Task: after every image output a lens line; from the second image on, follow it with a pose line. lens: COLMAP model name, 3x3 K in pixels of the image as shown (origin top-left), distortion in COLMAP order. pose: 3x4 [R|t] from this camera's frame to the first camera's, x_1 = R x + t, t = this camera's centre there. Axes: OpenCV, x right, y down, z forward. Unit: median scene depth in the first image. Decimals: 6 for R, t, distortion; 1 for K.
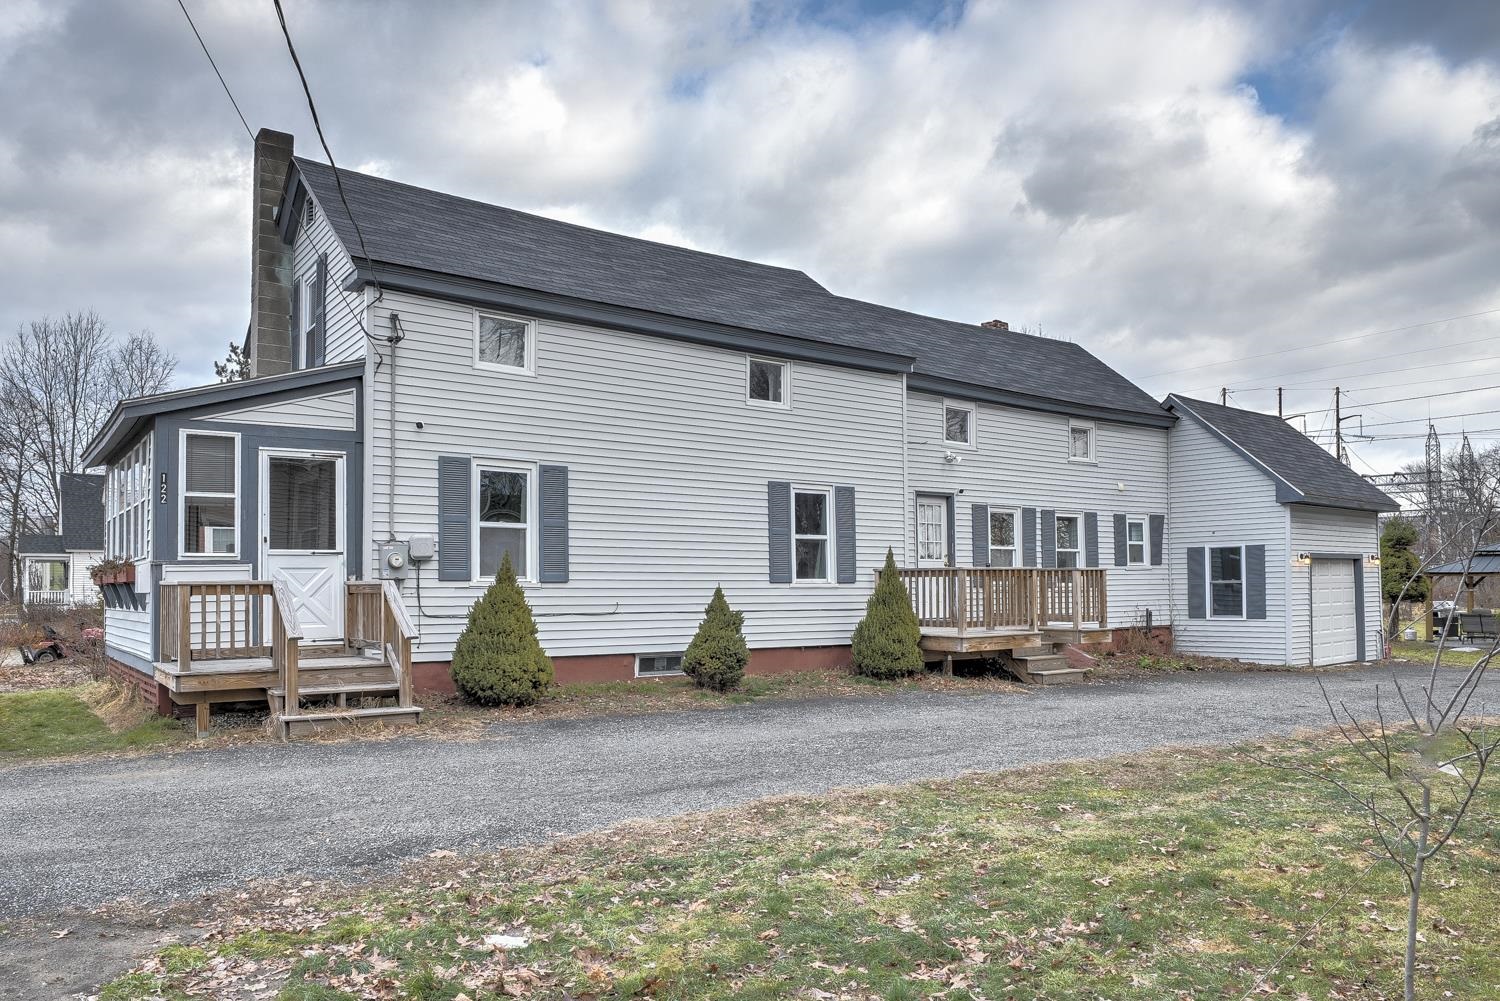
lens RADIAL K [[1060.3, 0, 731.0], [0, 1060.3, 532.8], [0, 0, 1]] dist [-0.042658, 0.001871]
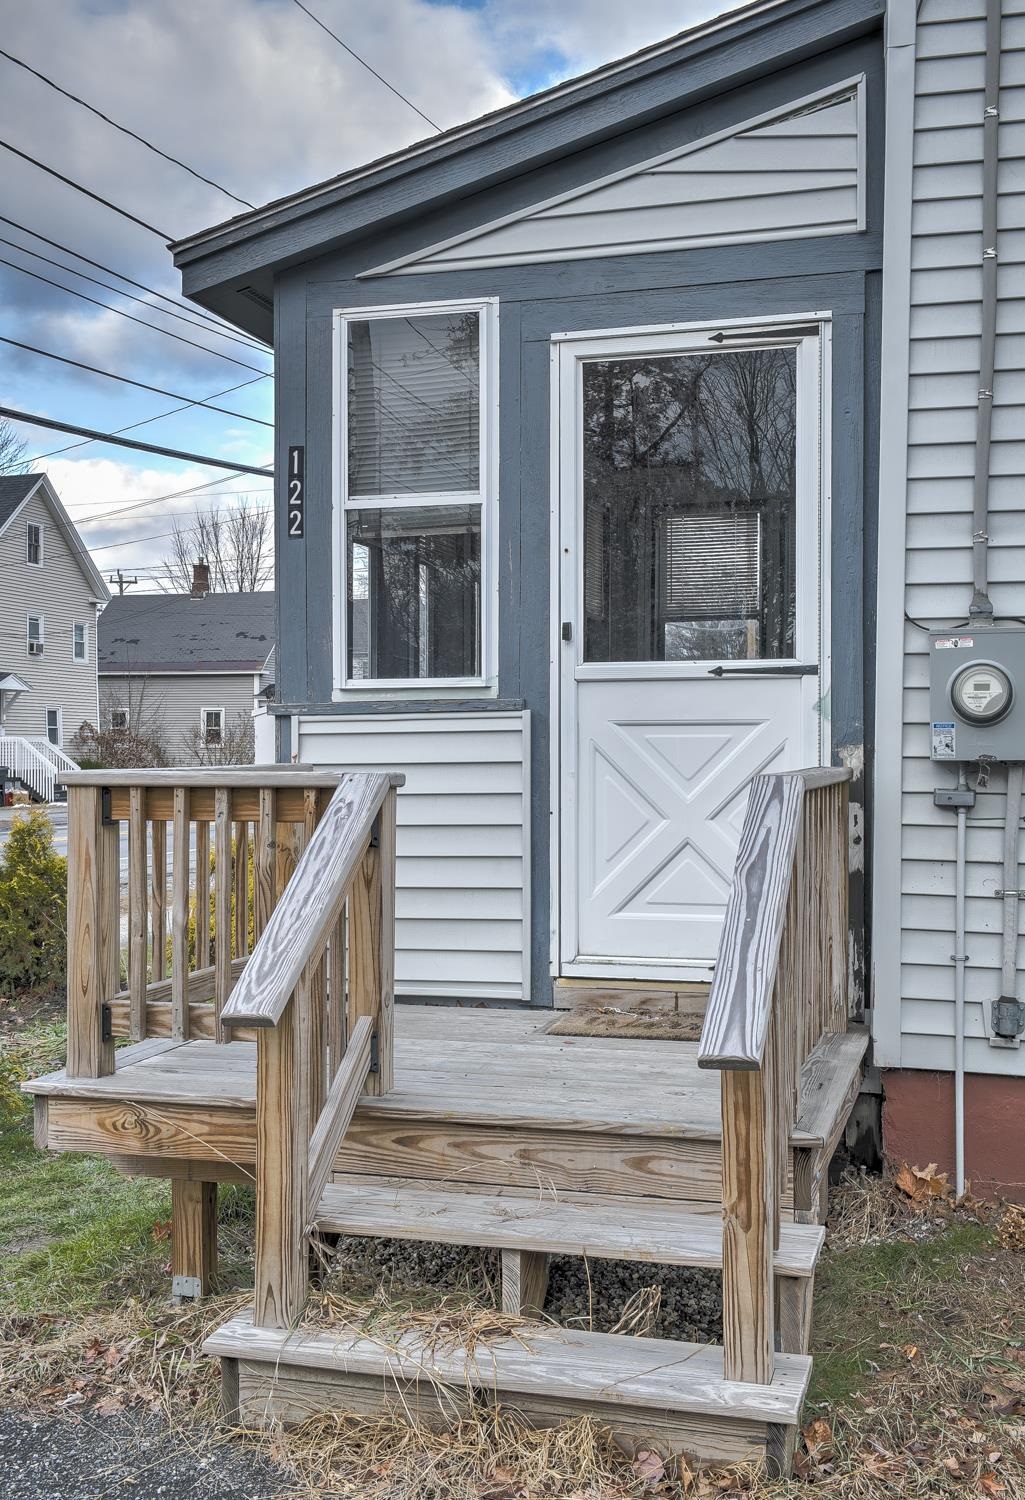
lens RADIAL K [[1721.3, 0, 512.5], [0, 1721.3, 748.3], [0, 0, 1]] dist [0.059214, 0.000000]
pose [[0.599606, 0.013013, -0.800190, -0.038702], [0.035026, 0.998483, 0.042484, 0.016089], [0.799529, -0.053501, 0.598240, 0.584186]]
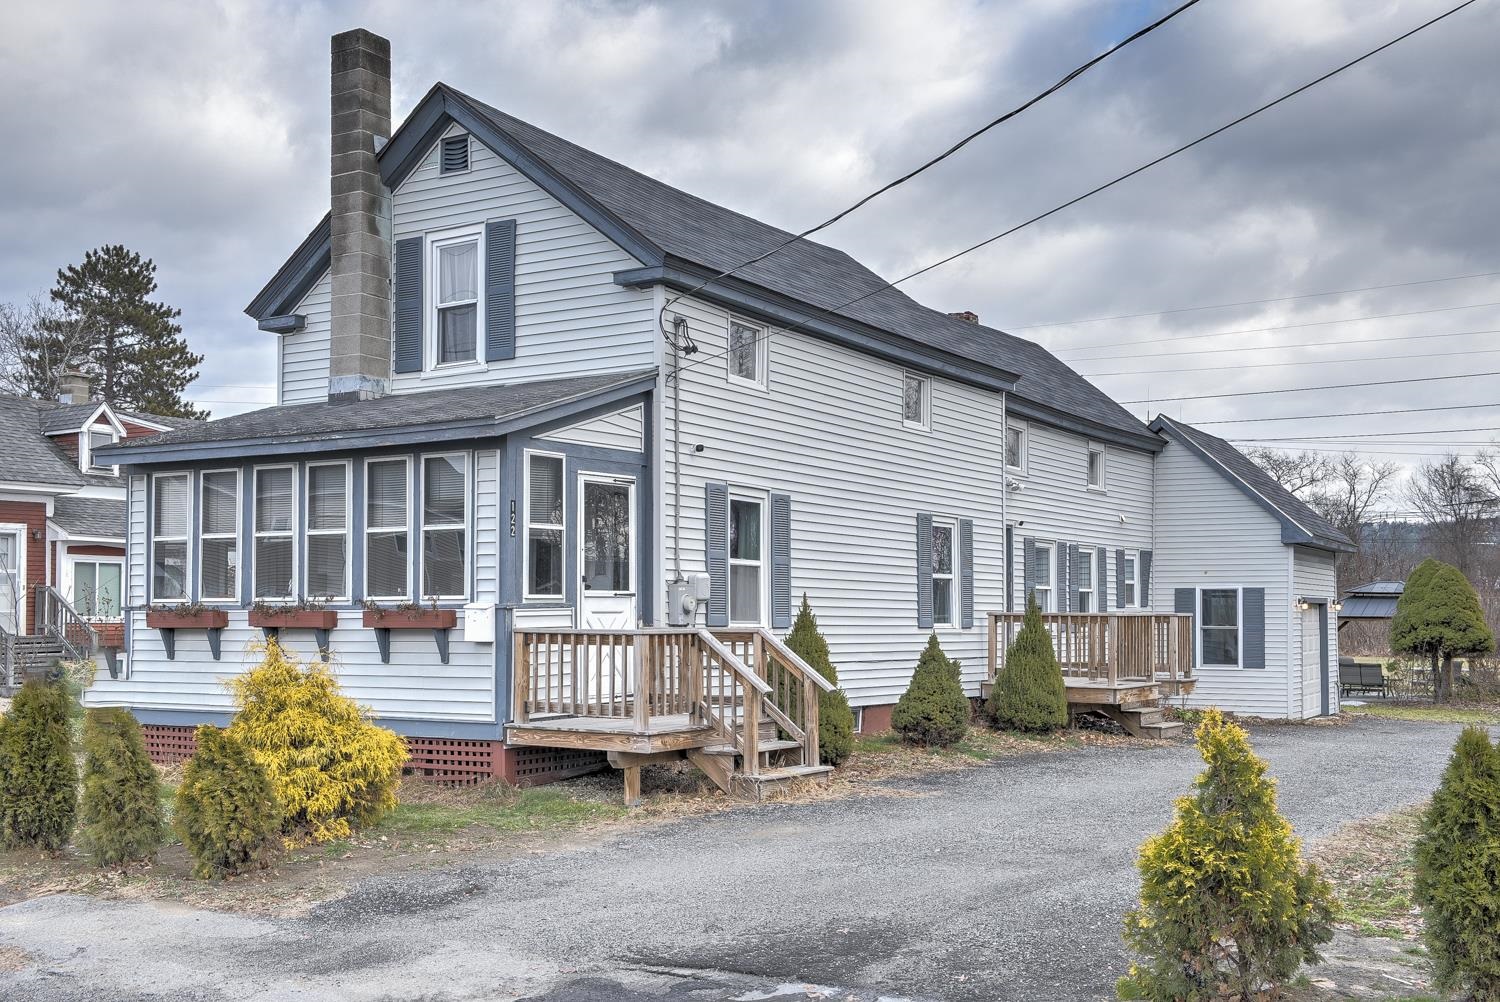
lens RADIAL K [[1650.1, 0, 753.1], [0, 1650.1, 515.7], [0, 0, 1]] dist [0.034382, 0.000000]
pose [[0.920695, 0.033719, 0.388825, -0.721464], [-0.030132, 0.999429, -0.015320, -0.024609], [-0.389119, 0.002388, 0.921184, -0.250260]]
